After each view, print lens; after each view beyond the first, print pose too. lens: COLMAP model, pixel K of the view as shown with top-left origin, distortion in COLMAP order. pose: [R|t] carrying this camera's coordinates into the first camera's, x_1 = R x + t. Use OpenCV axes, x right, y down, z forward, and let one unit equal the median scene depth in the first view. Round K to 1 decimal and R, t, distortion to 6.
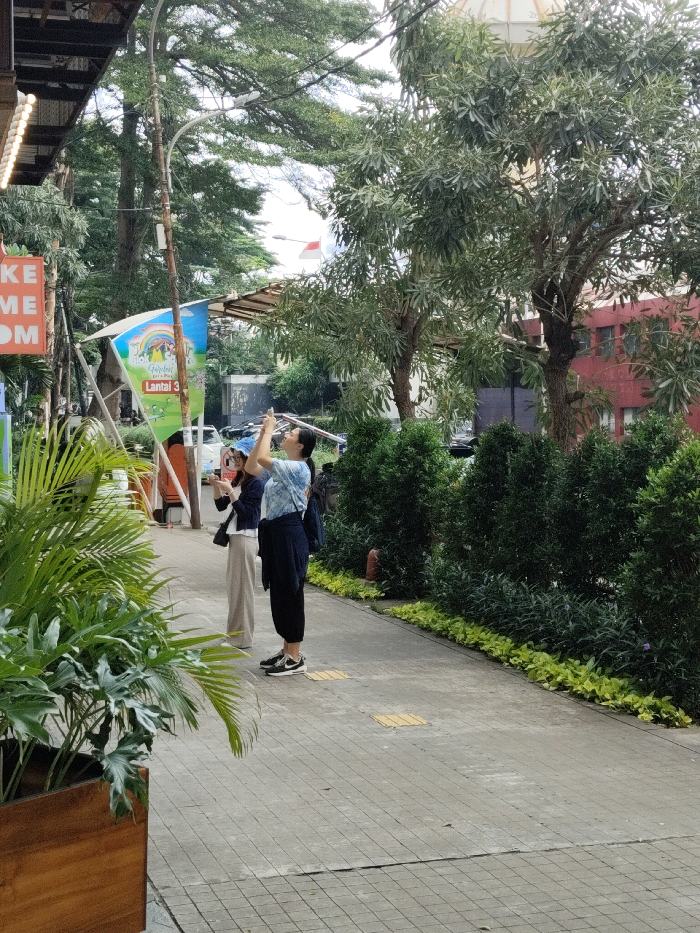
lens RADIAL K [[1426.7, 0, 350.0], [0, 1426.7, 466.5], [0, 0, 1]] dist [0.189699, -0.665270]
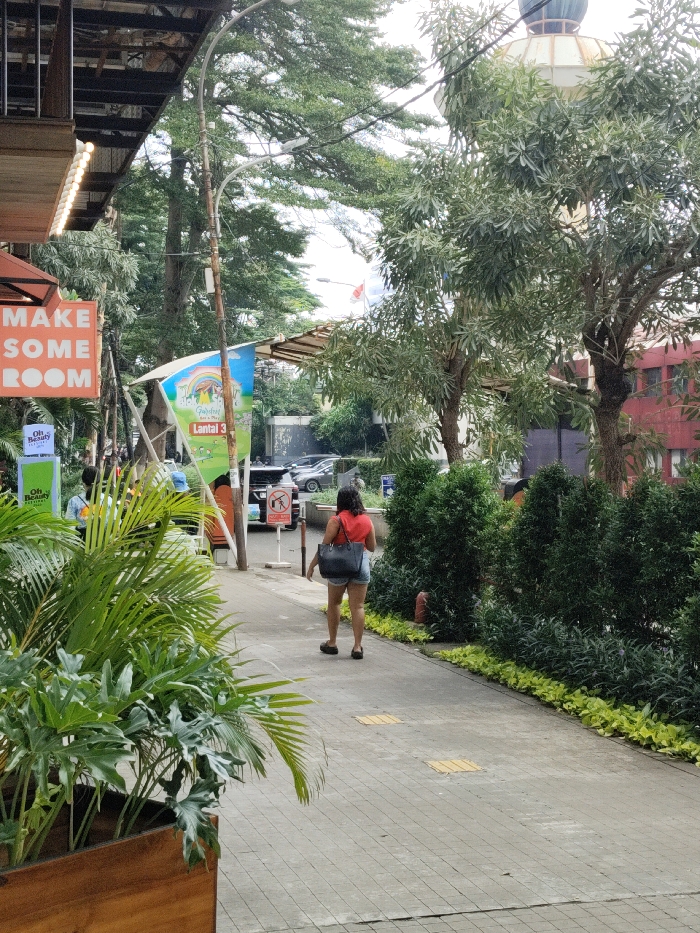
lens RADIAL K [[1426.7, 0, 350.0], [0, 1426.7, 466.5], [0, 0, 1]] dist [0.189699, -0.665270]
pose [[0.999570, 0.000512, -0.029331, -0.004940], [-0.001348, 0.999593, -0.028502, -0.000992], [0.029305, 0.028529, 0.999163, -0.000380]]
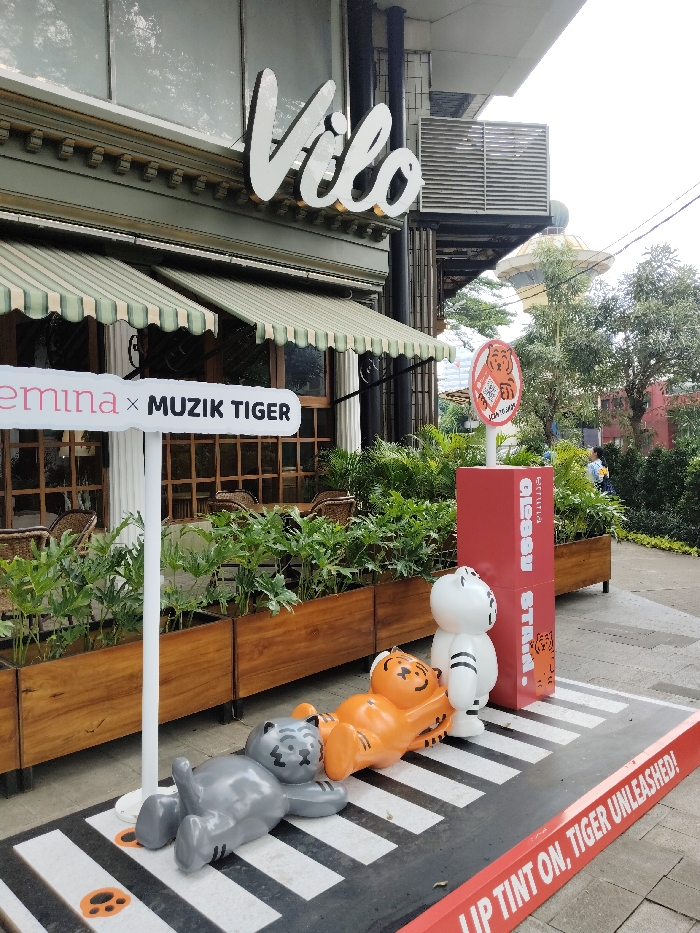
lens RADIAL K [[725.6, 0, 353.7], [0, 725.6, 462.7], [0, 0, 1]] dist [0.109295, -0.215134]
pose [[0.991320, -0.016796, -0.130397, -0.139088], [0.015119, 0.999790, -0.013836, 0.011639], [0.130602, 0.011744, 0.991365, -0.235201]]
